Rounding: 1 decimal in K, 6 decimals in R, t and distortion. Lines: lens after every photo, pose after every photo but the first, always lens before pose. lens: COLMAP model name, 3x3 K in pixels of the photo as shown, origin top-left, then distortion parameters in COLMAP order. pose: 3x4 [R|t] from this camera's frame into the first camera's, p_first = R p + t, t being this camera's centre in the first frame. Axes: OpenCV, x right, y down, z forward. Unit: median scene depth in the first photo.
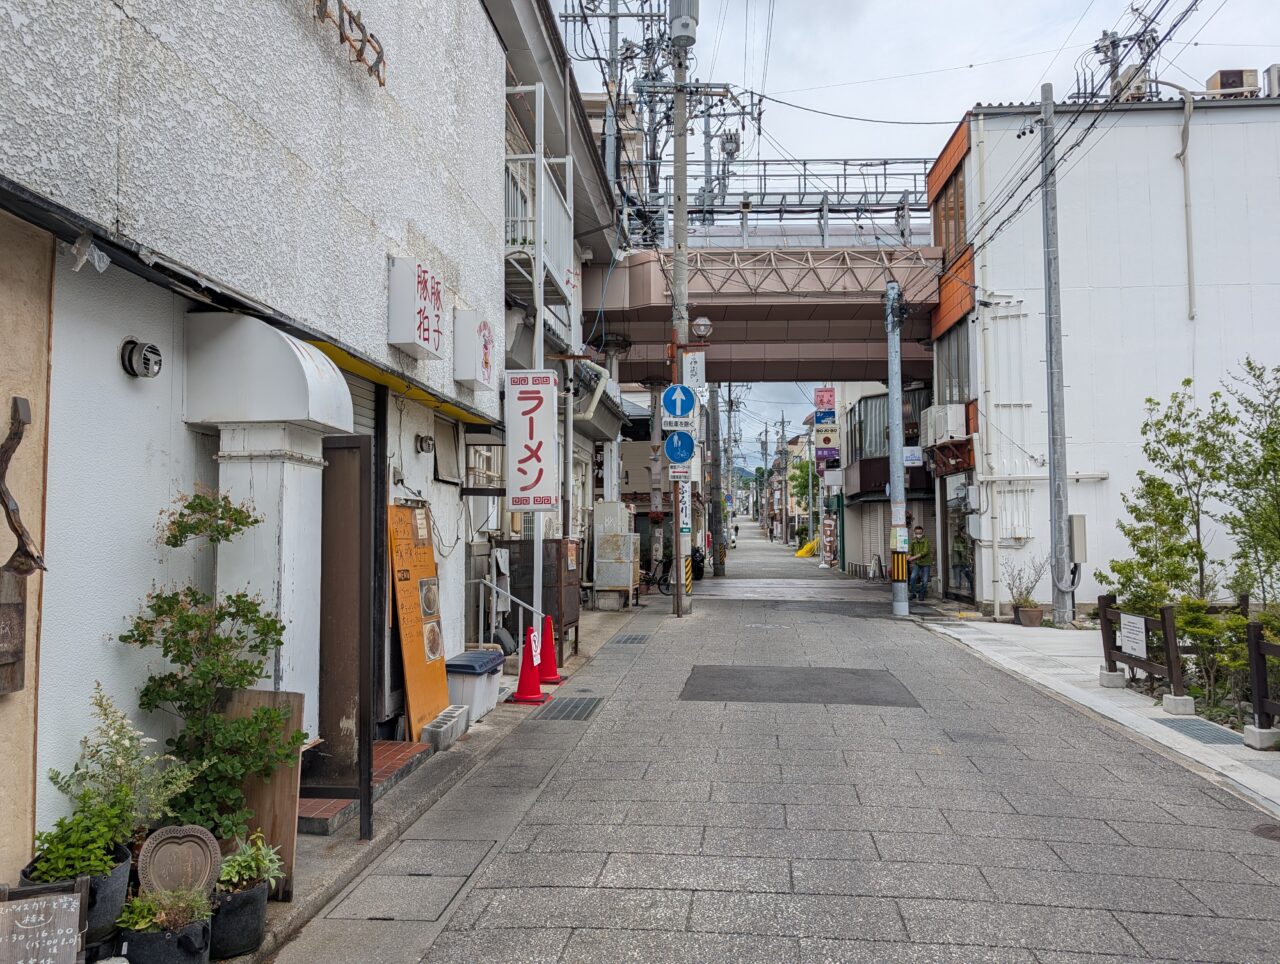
lens RADIAL K [[957.3, 0, 640.0], [0, 957.3, 482.0], [0, 0, 1]] dist [0.011487, 0.002040]
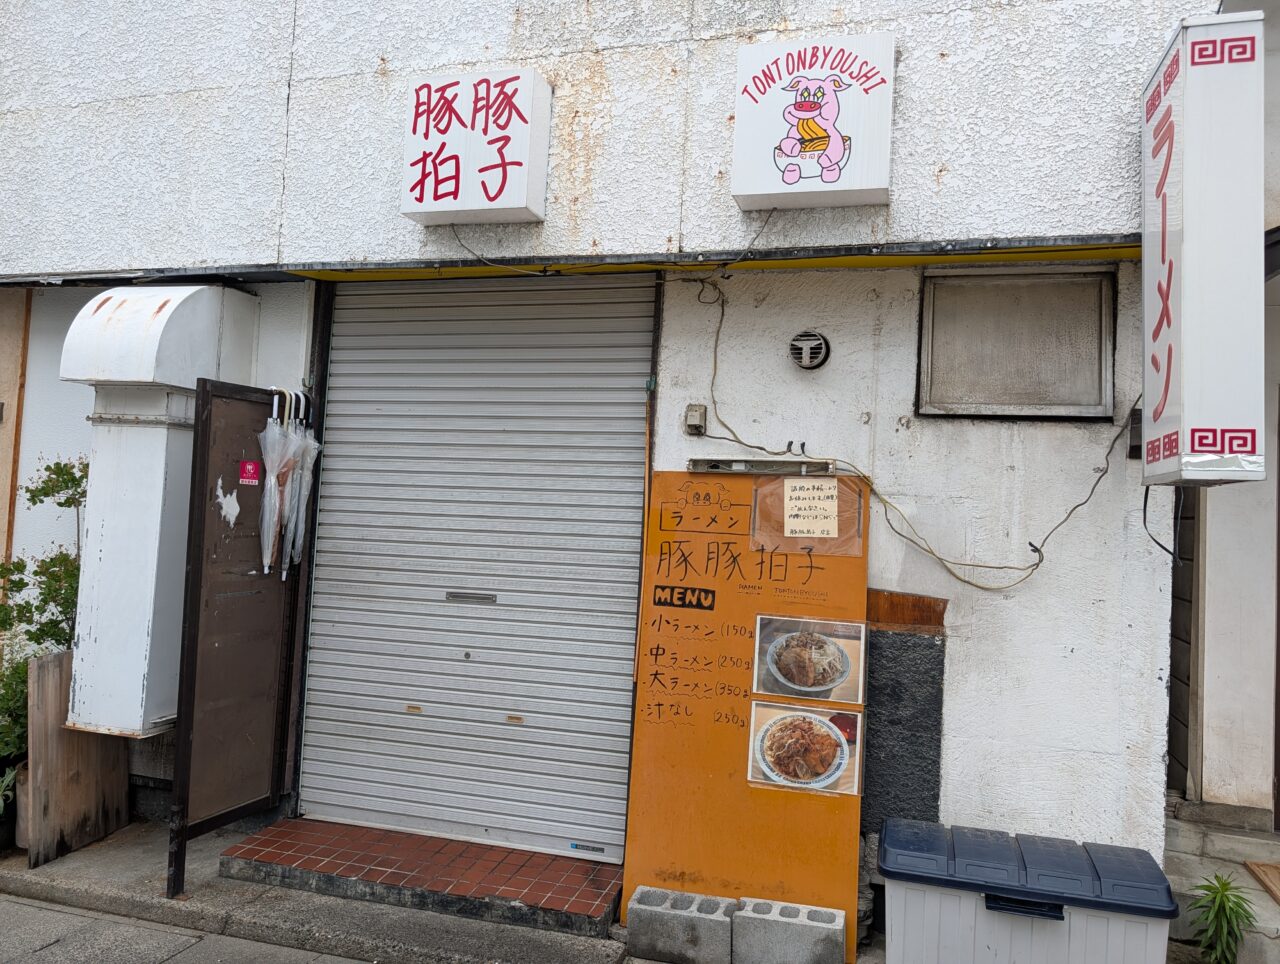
lens RADIAL K [[904.6, 0, 640.3], [0, 904.6, 463.7], [0, 0, 1]] dist [-0.000150, -0.000849]
pose [[-0.183332, -0.050142, -0.981771, 0.401785], [0.012663, 0.998495, -0.053361, 0.069645], [0.982969, -0.022215, -0.182421, 1.584831]]
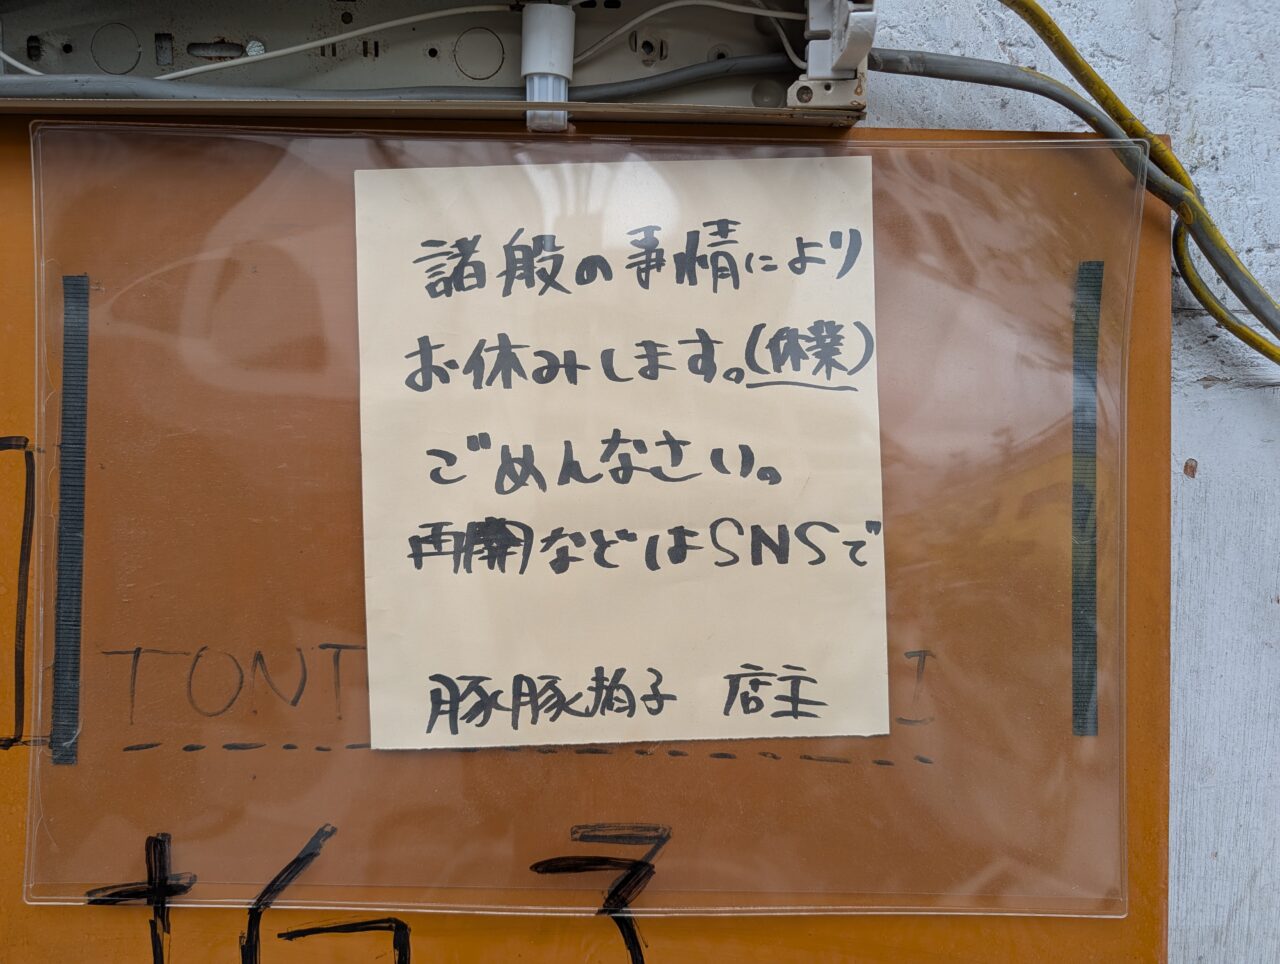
lens RADIAL K [[904.6, 0, 640.3], [0, 904.6, 463.7], [0, 0, 1]] dist [-0.000150, -0.000849]
pose [[0.133097, 0.115964, -0.984295, -0.277340], [0.035734, 0.991924, 0.121694, 0.059674], [0.990459, -0.051370, 0.127879, 1.577855]]
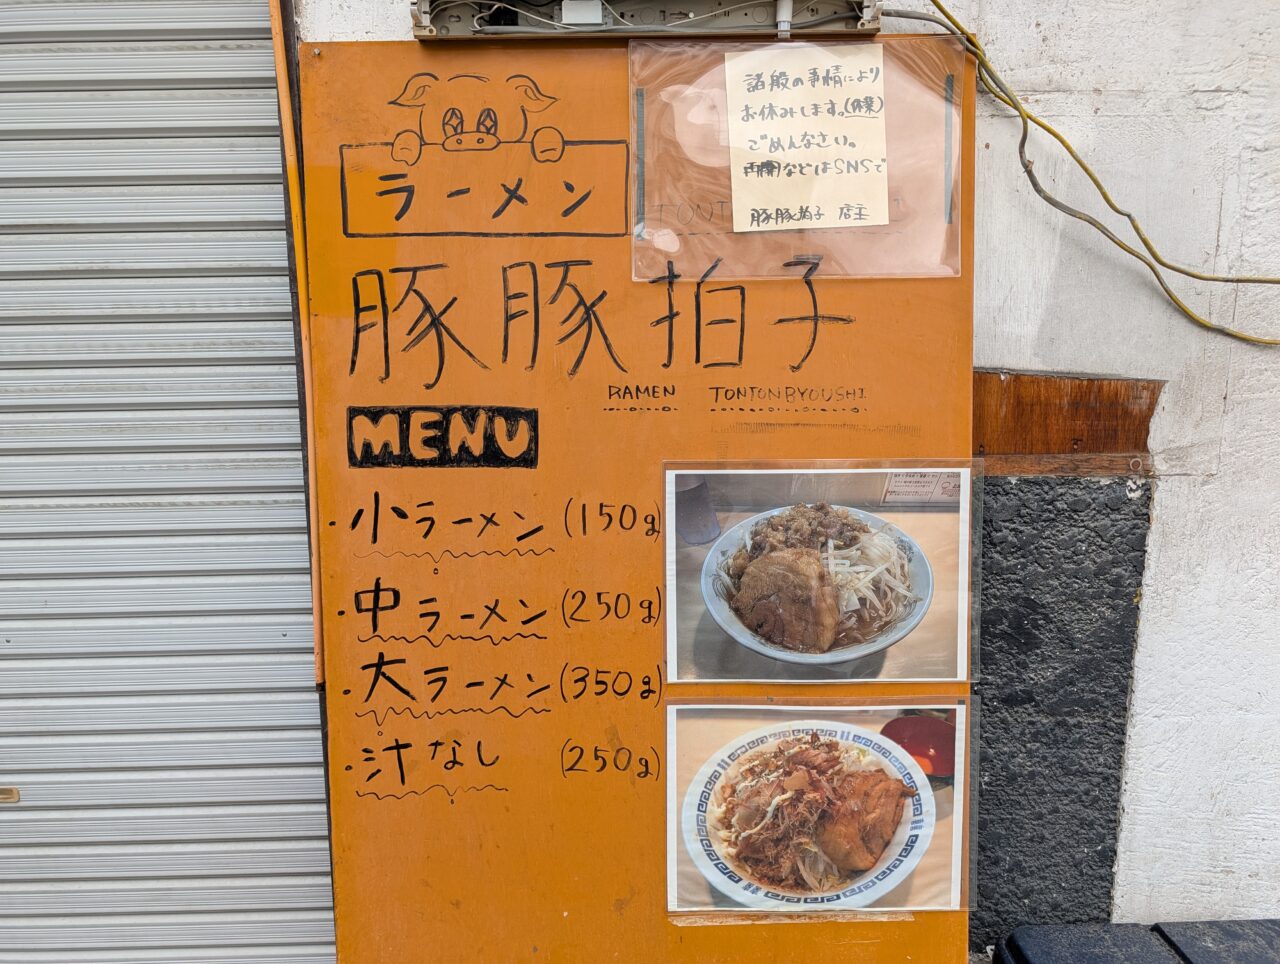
lens RADIAL K [[957.3, 0, 640.0], [0, 957.3, 482.0], [0, 0, 1]] dist [0.011487, 0.002040]
pose [[0.136099, 0.191632, -0.971985, -0.085279], [0.064141, 0.977351, 0.201671, 0.103527], [0.988617, -0.089791, 0.120725, 1.500898]]
